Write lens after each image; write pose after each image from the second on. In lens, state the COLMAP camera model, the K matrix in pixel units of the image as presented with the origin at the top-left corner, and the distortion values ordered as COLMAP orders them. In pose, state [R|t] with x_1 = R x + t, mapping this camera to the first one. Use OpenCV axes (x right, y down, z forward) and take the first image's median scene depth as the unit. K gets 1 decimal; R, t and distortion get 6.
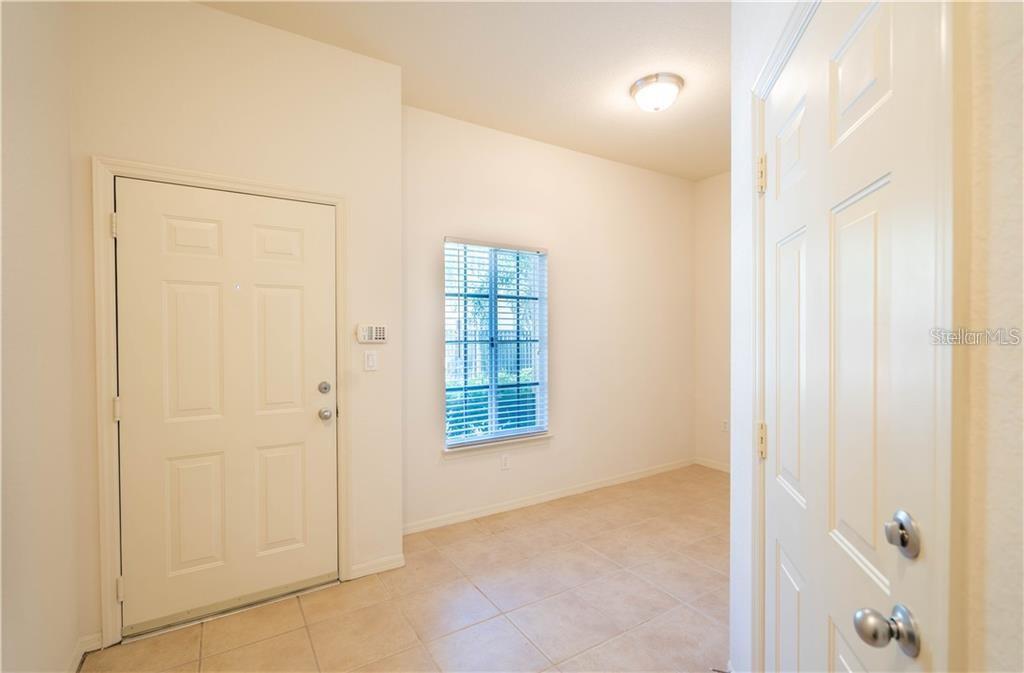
lens RADIAL K [[464.8, 0, 512.0], [0, 464.8, 336.5], [0, 0, 1]] dist [-0.001233, -0.000089]
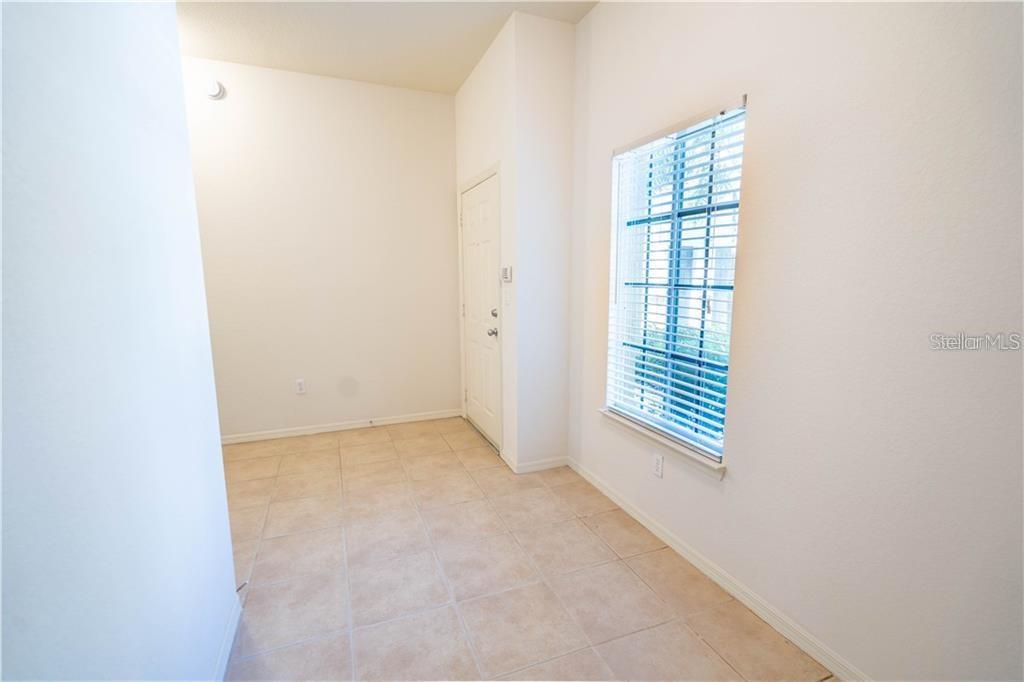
lens RADIAL K [[466.7, 0, 512.0], [0, 466.7, 341.0], [0, 0, 1]] dist [-0.000388, 0.000246]
pose [[-0.187038, 0.142089, -0.972022, 0.815626], [-0.003151, 0.989392, 0.145235, -0.007741], [0.982348, 0.030227, -0.184606, 1.128417]]
